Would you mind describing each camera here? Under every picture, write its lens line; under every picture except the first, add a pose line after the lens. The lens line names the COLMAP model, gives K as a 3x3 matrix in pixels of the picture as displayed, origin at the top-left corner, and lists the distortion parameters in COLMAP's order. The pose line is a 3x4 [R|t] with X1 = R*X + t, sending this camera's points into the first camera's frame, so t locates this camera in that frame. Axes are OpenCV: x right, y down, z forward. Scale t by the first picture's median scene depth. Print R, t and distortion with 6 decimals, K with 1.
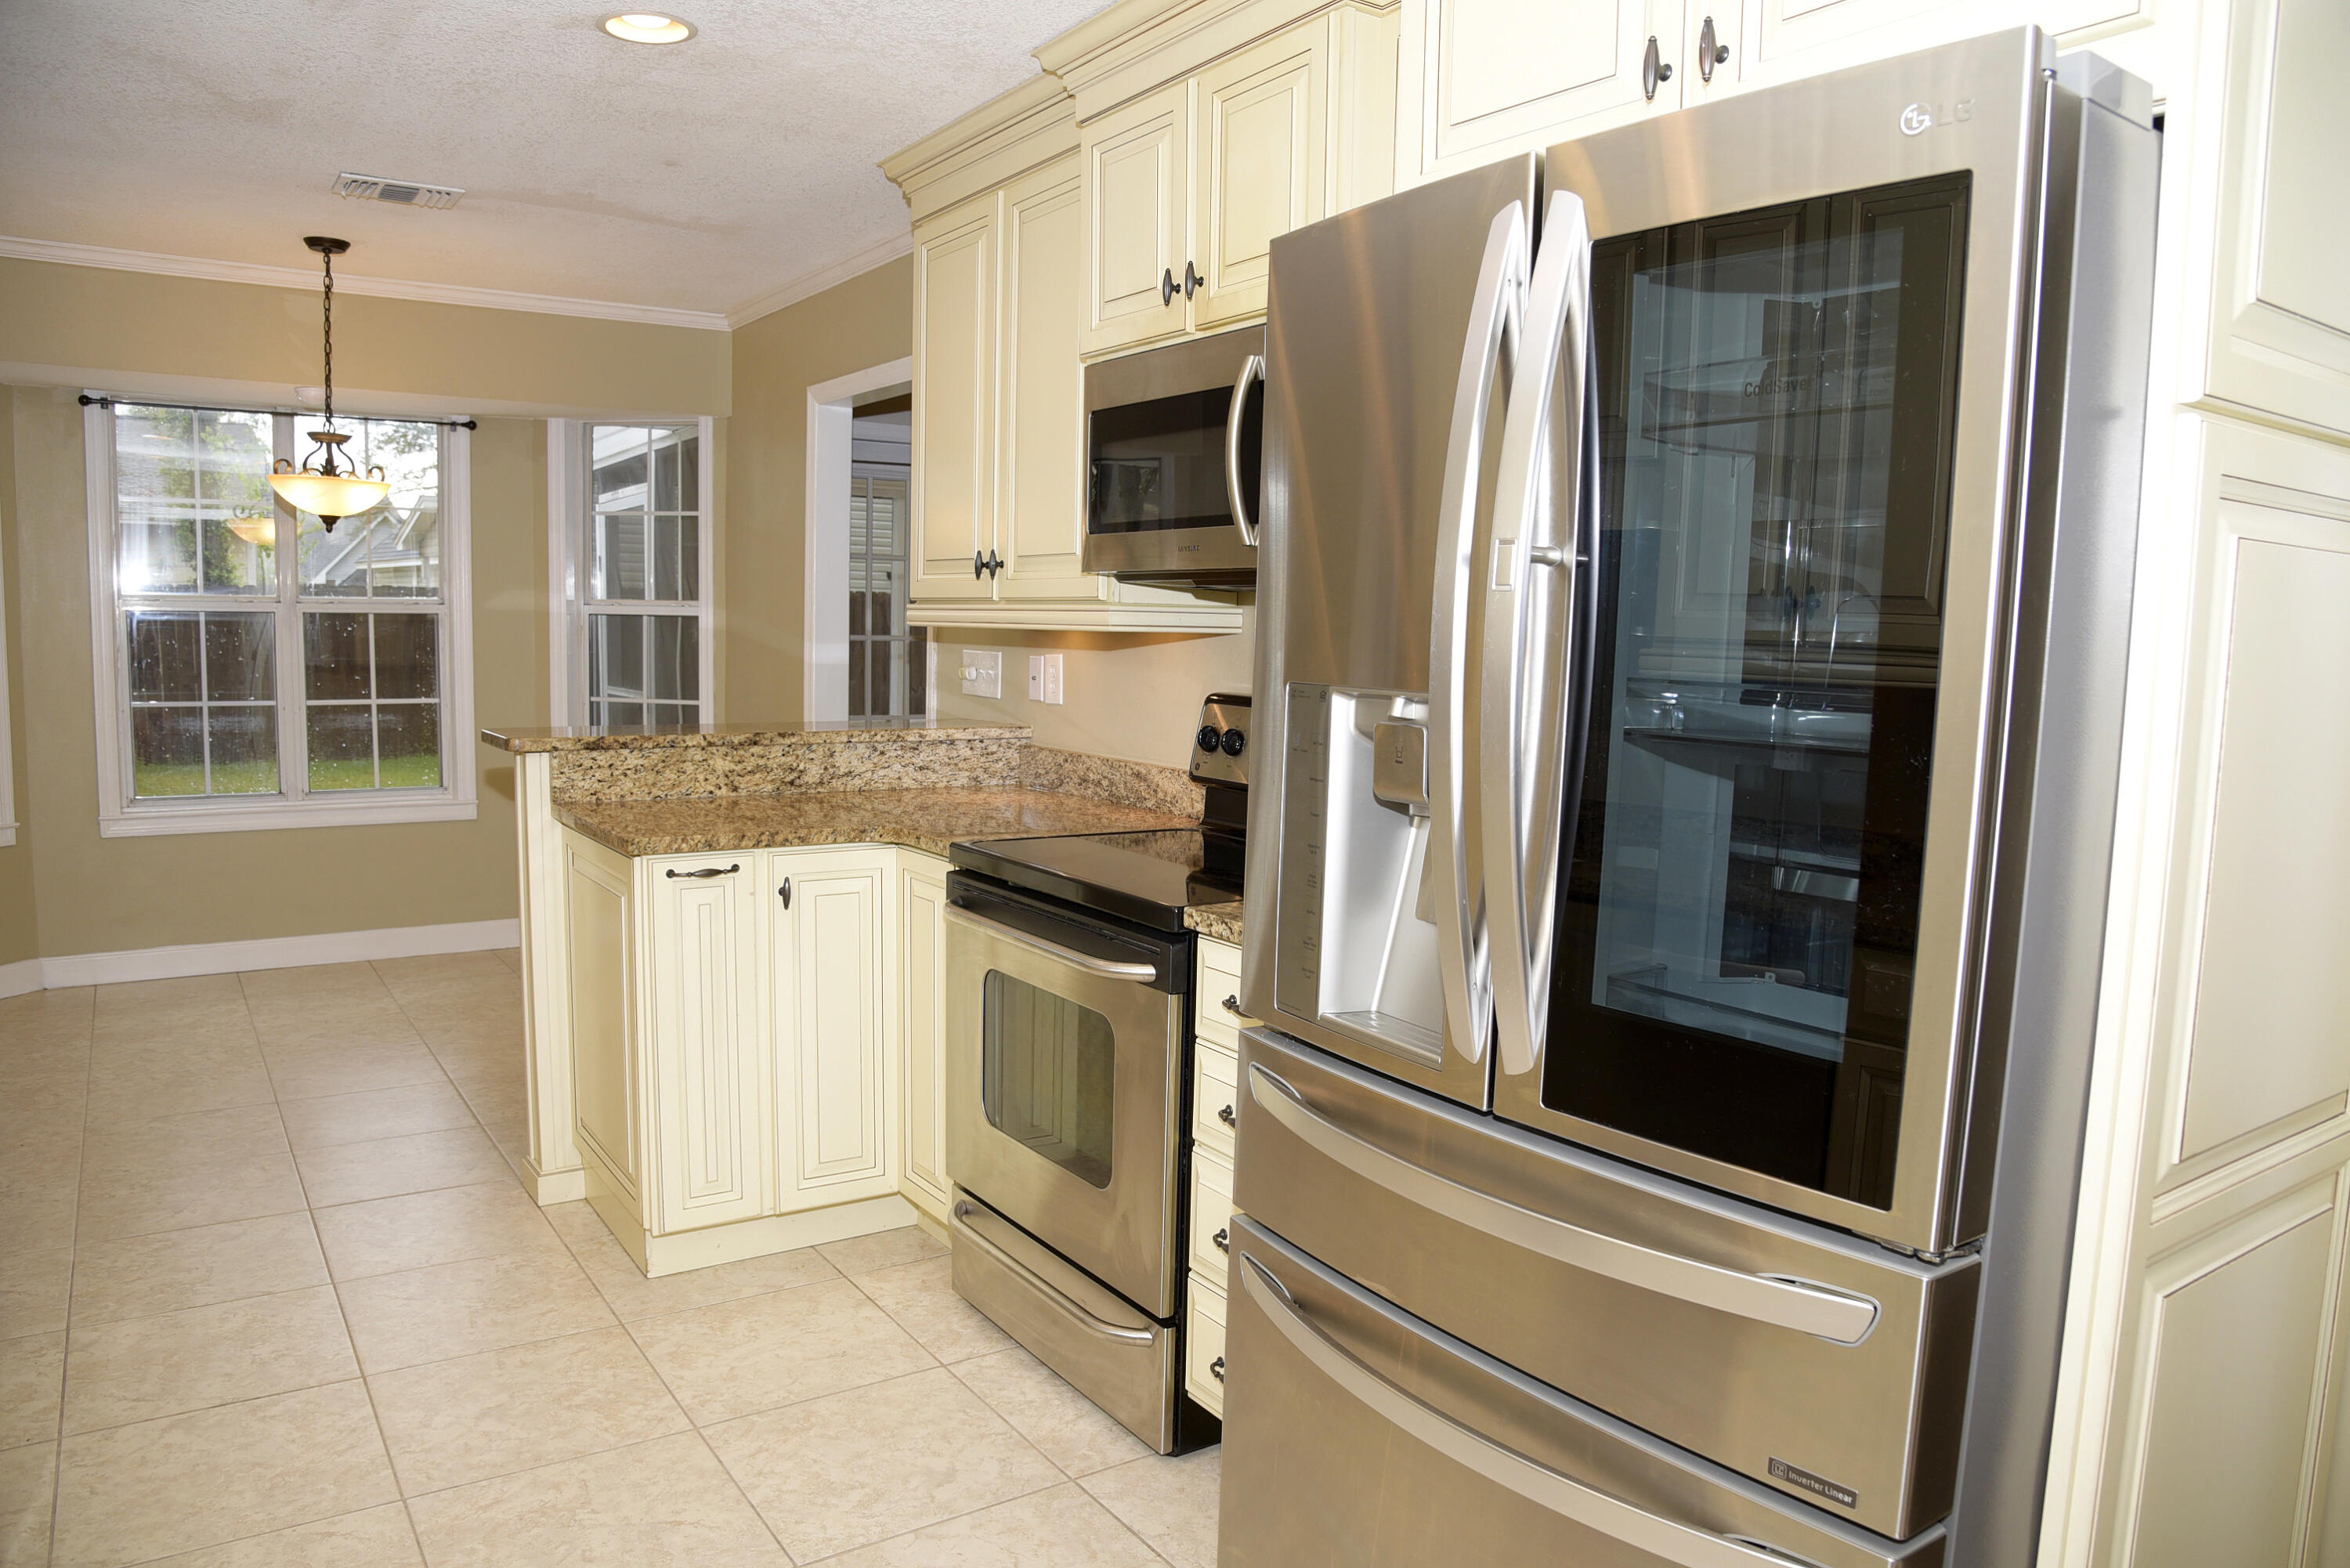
lens RADIAL K [[1587.5, 0, 1170.5], [0, 1587.5, 812.5], [0, 0, 1]] dist [-0.120812, 0.063496]
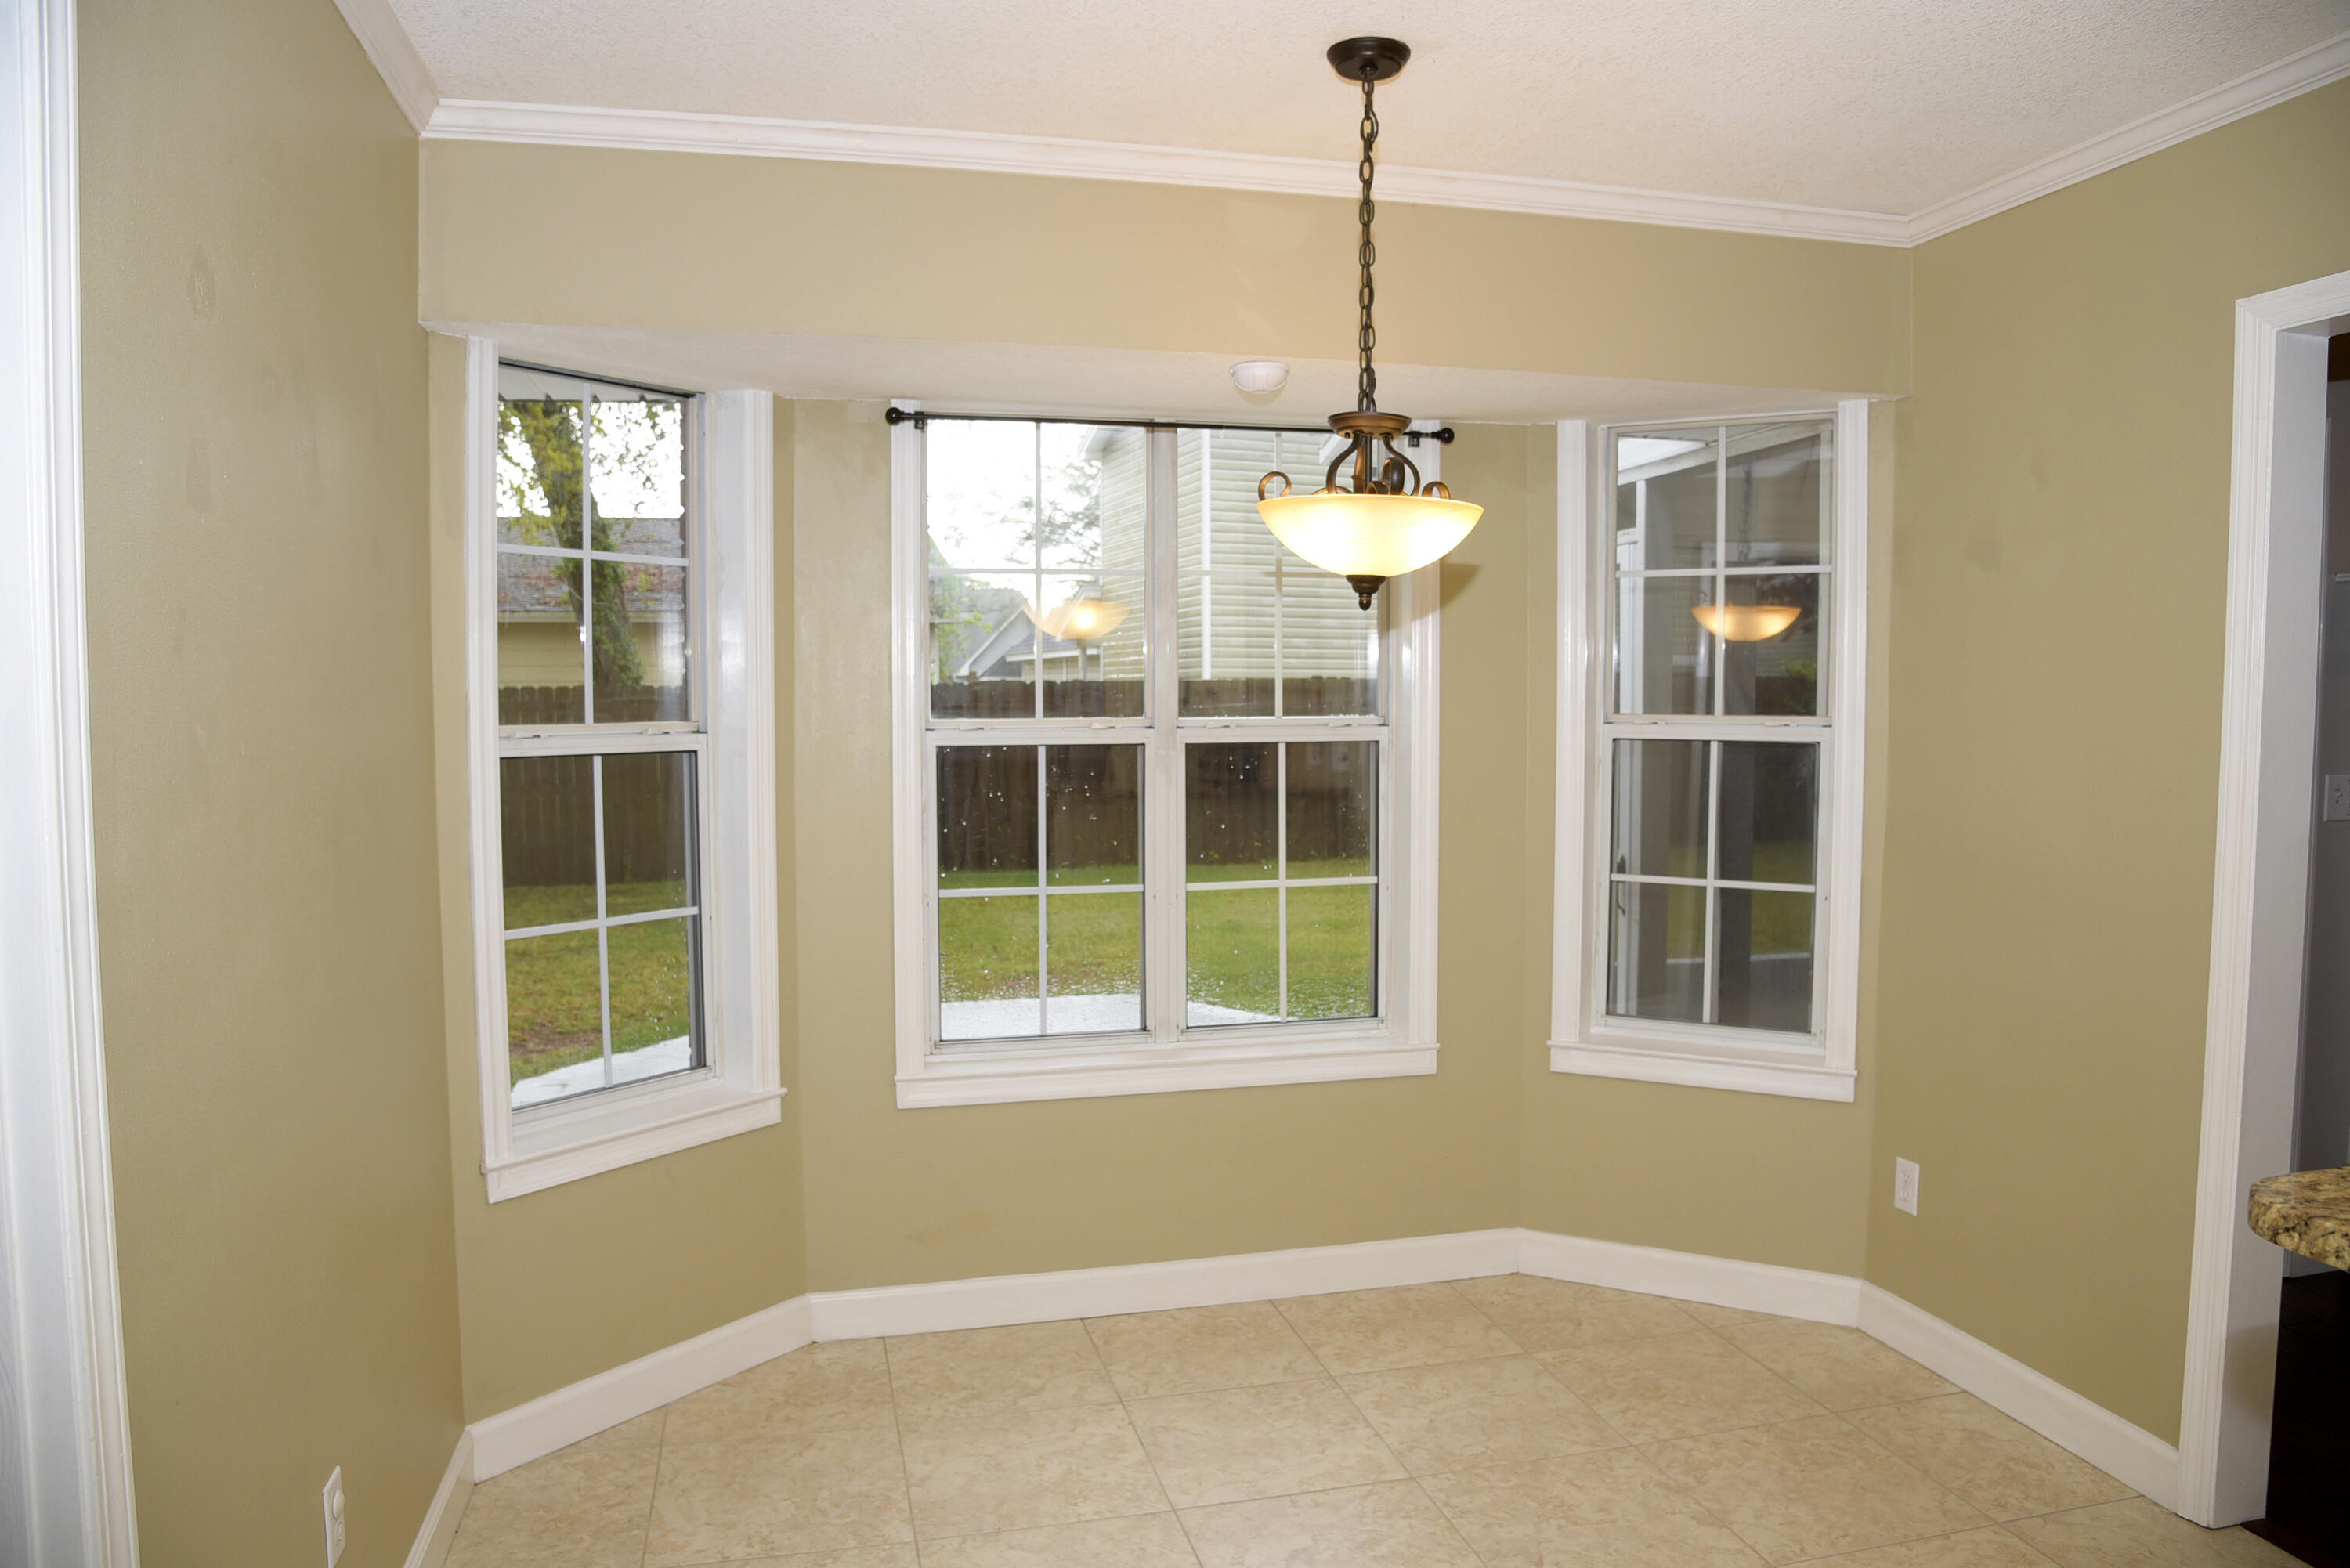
lens RADIAL K [[1587.5, 0, 1170.5], [0, 1587.5, 812.5], [0, 0, 1]] dist [-0.120812, 0.063496]
pose [[0.935475, 0.000423, -0.353393, -0.520883], [-0.017963, 0.998764, -0.046354, -0.109533], [0.352936, 0.049711, 0.934326, 0.599944]]
